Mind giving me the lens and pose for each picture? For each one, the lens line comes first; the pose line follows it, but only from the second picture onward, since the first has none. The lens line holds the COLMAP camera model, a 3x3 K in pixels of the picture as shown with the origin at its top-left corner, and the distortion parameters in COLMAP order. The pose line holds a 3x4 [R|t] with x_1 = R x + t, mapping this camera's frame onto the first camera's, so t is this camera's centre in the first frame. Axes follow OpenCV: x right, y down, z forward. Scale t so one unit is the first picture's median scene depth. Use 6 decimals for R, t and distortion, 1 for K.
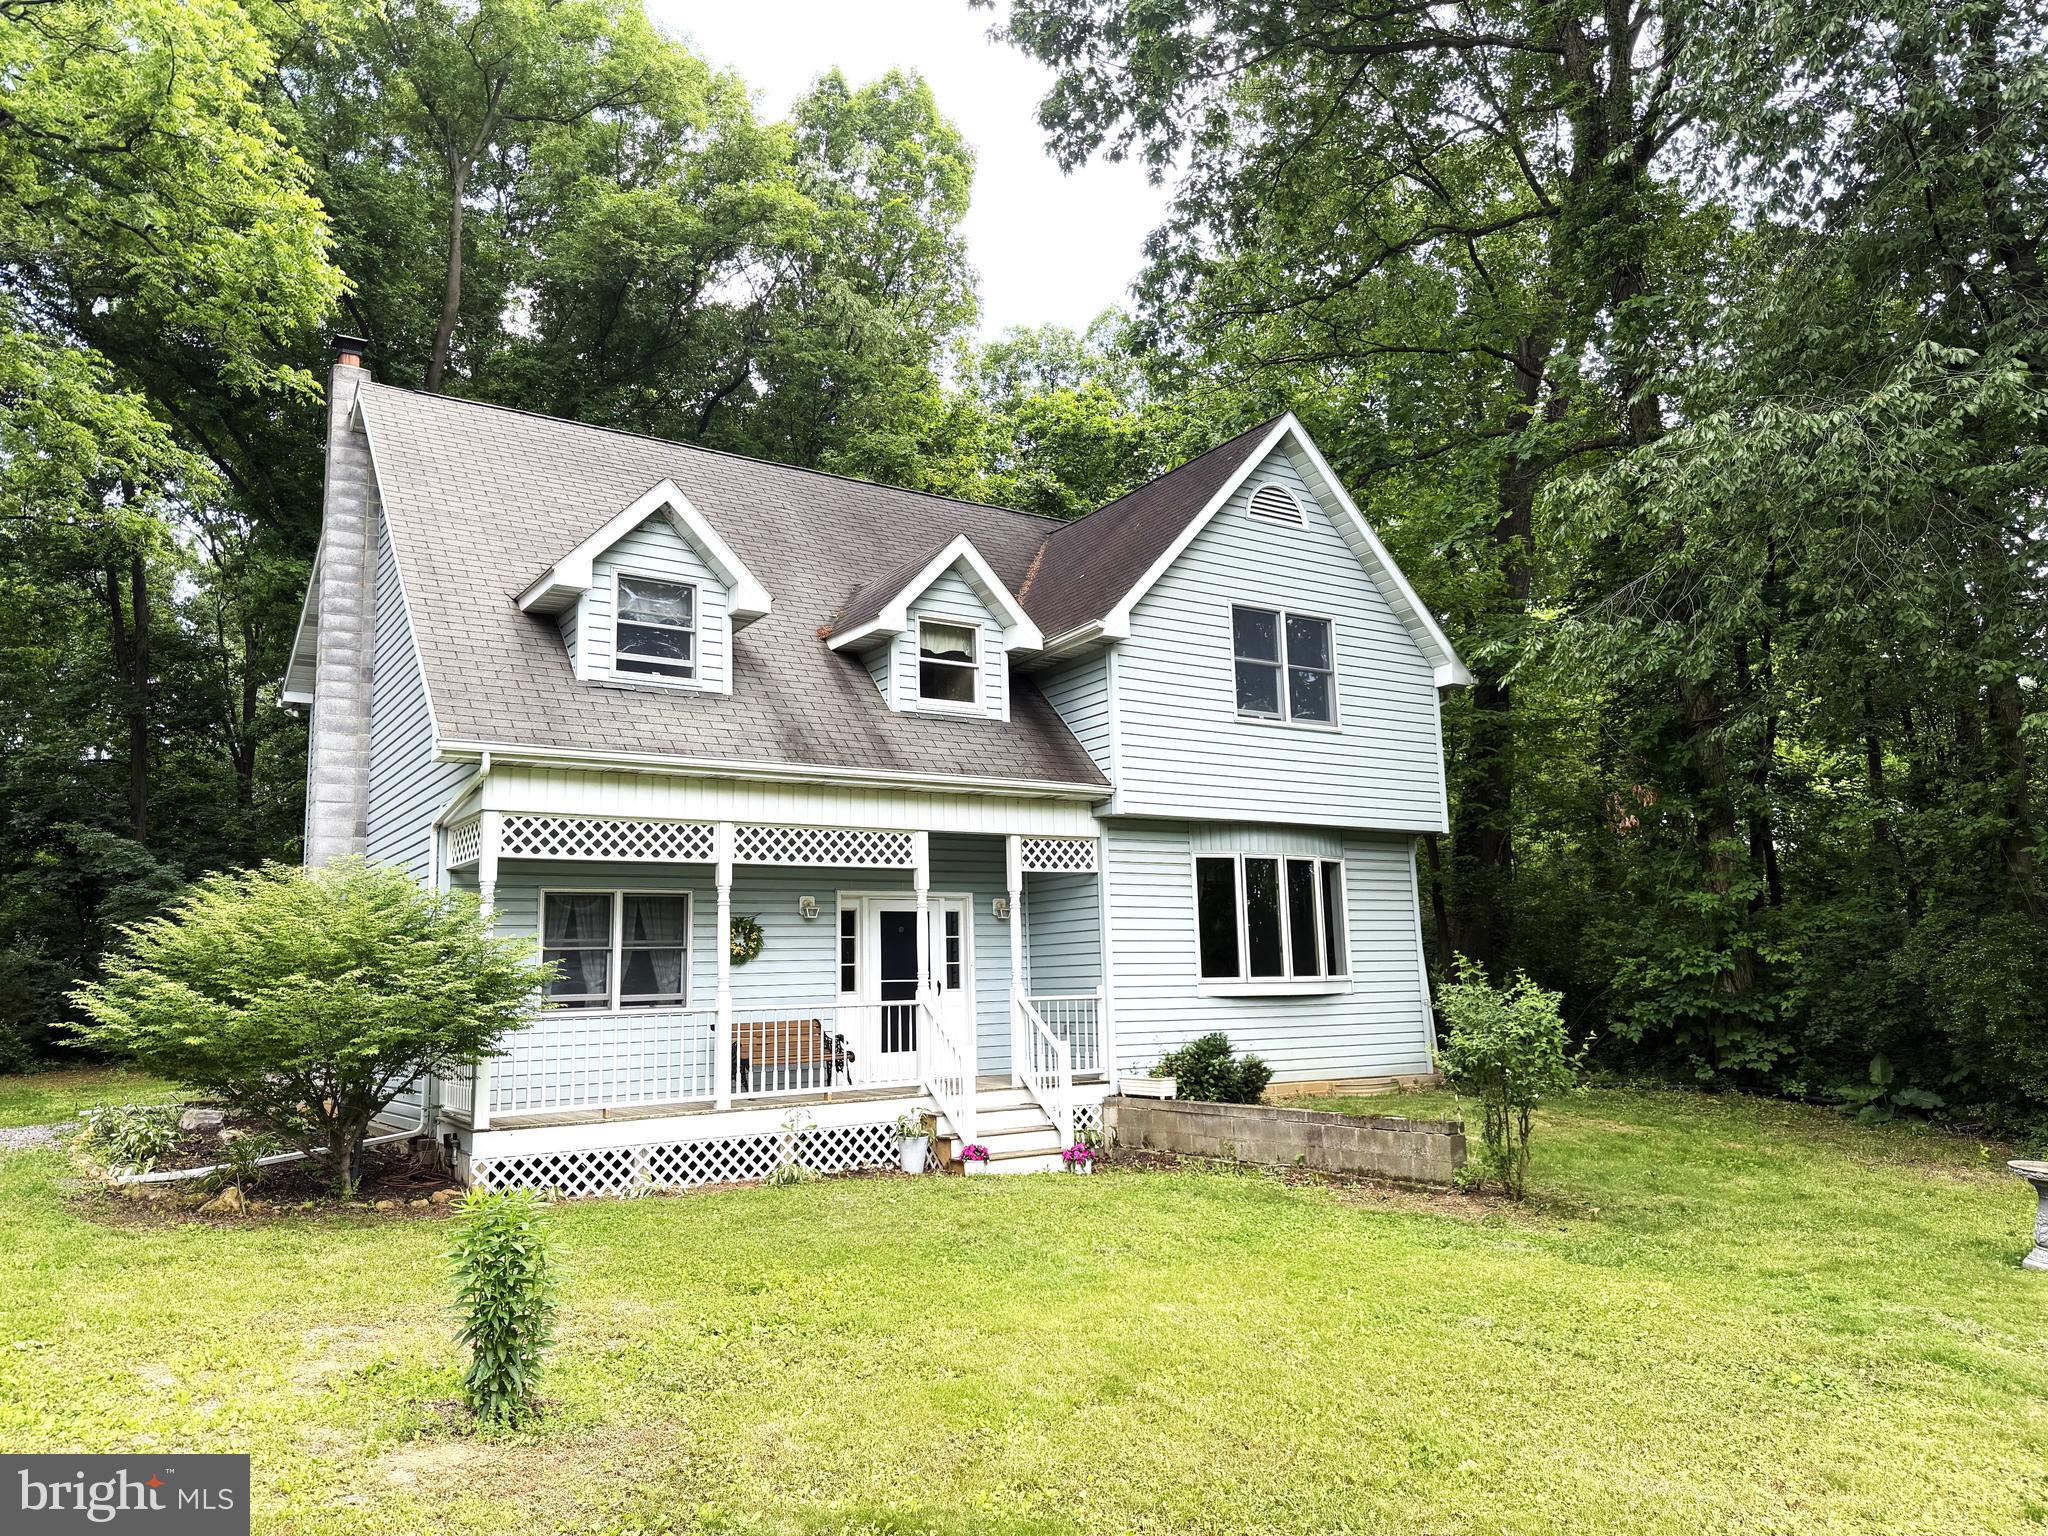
lens RADIAL K [[1427.4, 0, 1023.8], [0, 1427.4, 773.4], [0, 0, 1]] dist [0.127373, -0.190619]
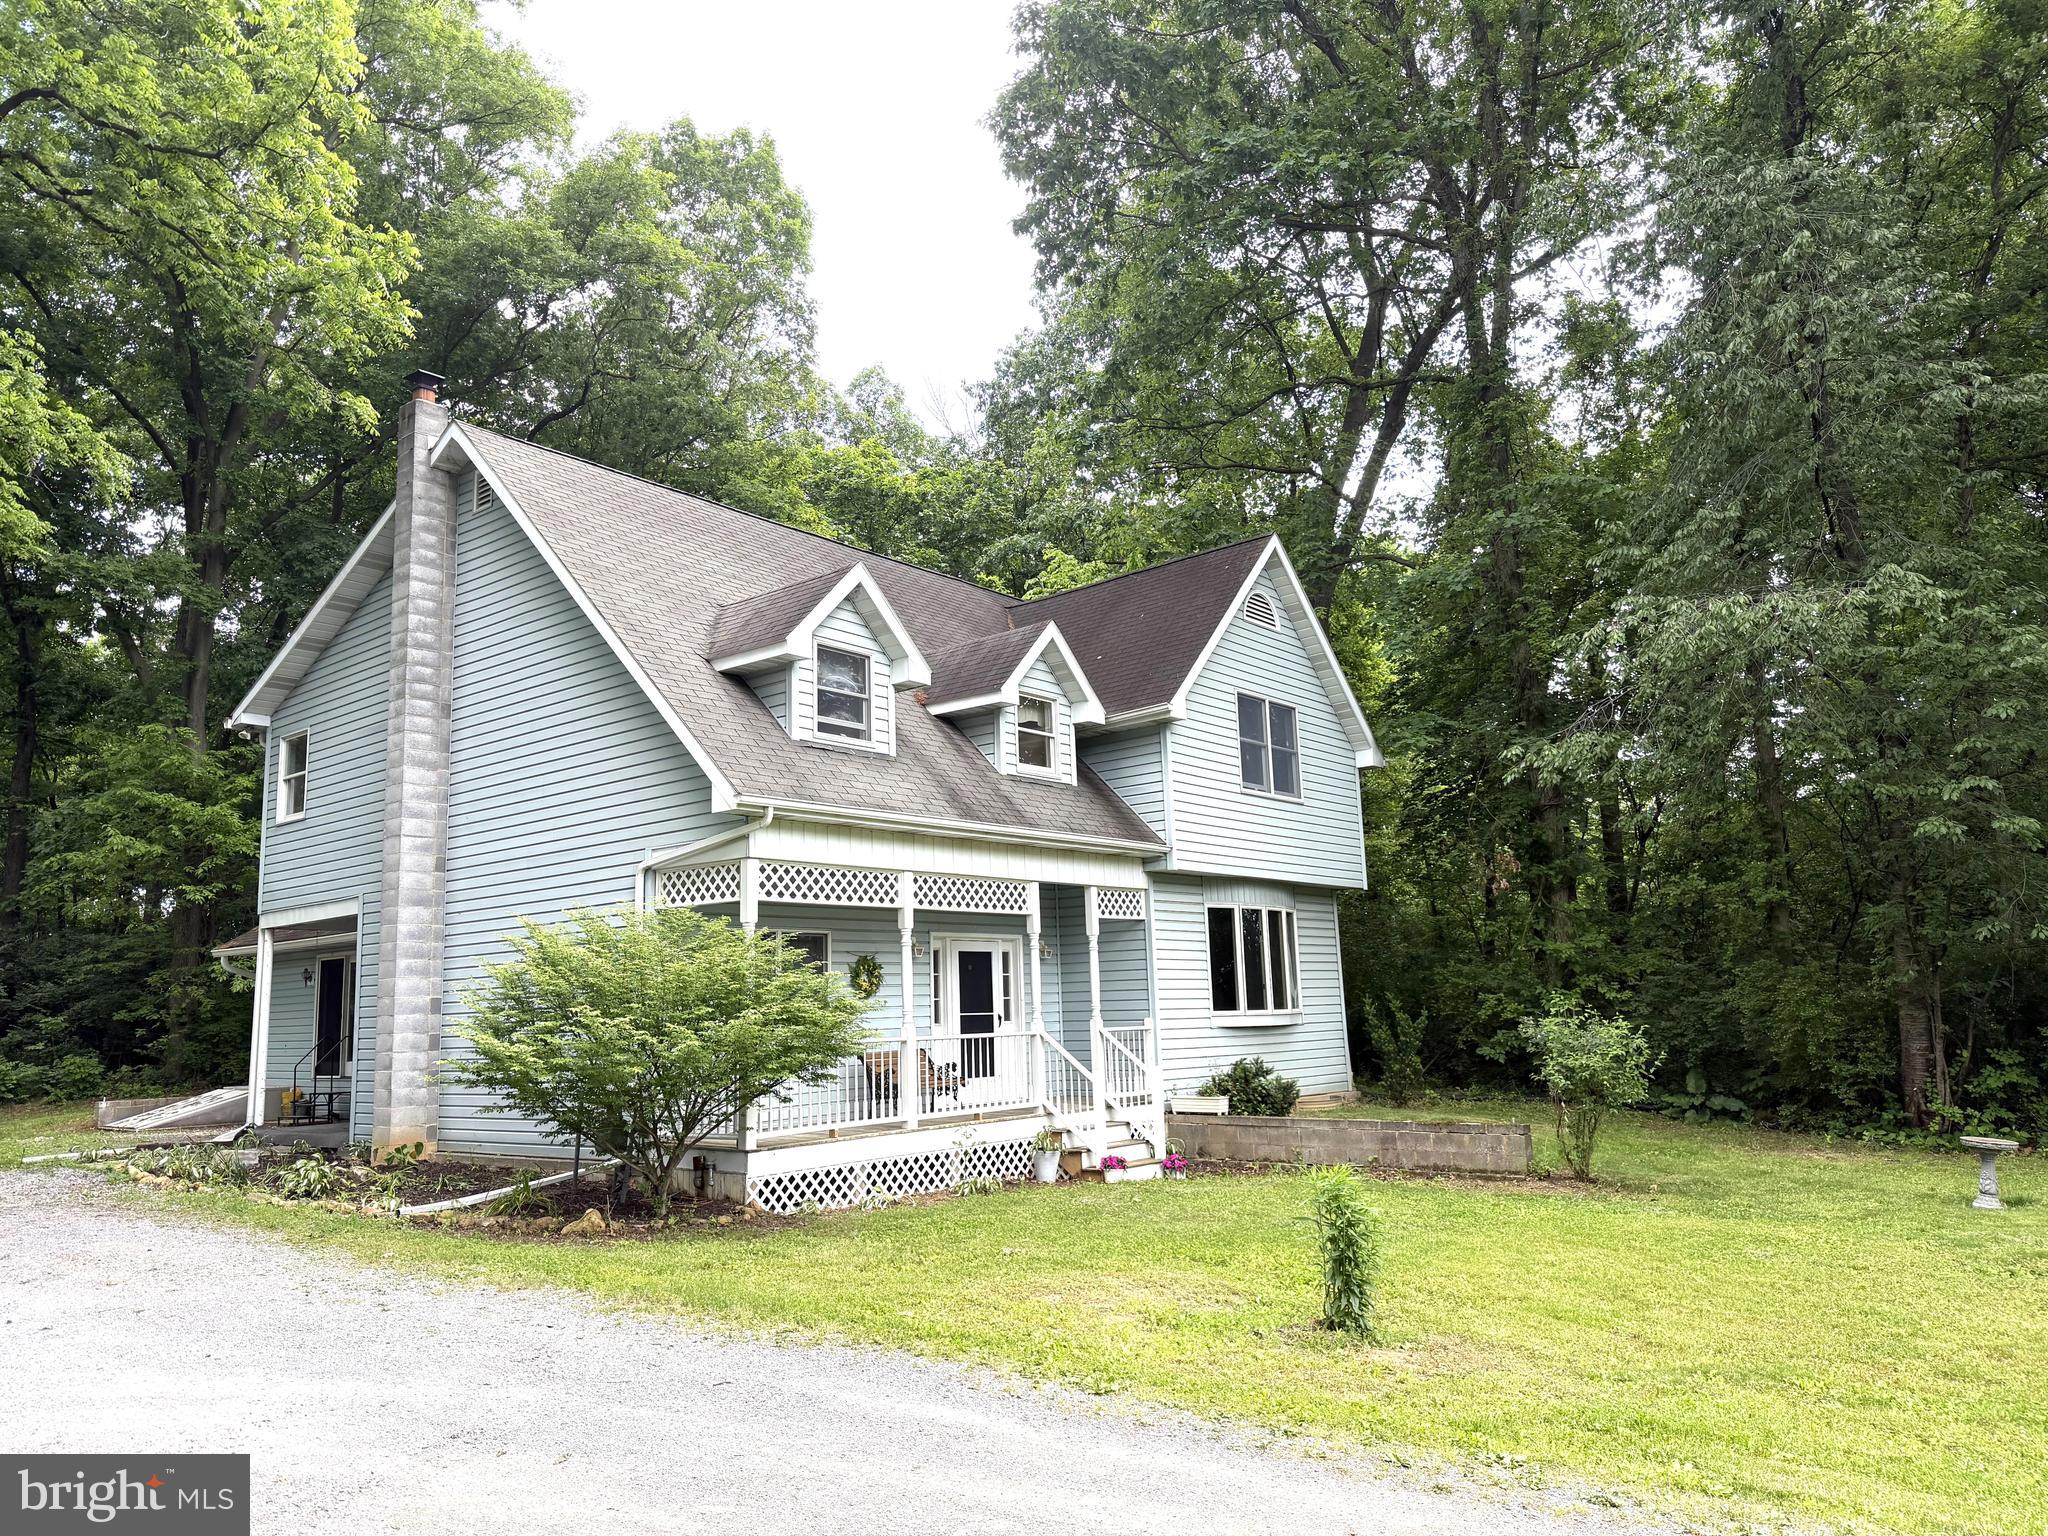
lens RADIAL K [[1427.4, 0, 1023.8], [0, 1427.4, 773.4], [0, 0, 1]] dist [0.127373, -0.190619]
pose [[0.957906, 0.045044, 0.283527, -0.377154], [-0.038739, 0.998862, -0.027808, -0.012806], [-0.284457, 0.015654, 0.958561, -0.082499]]
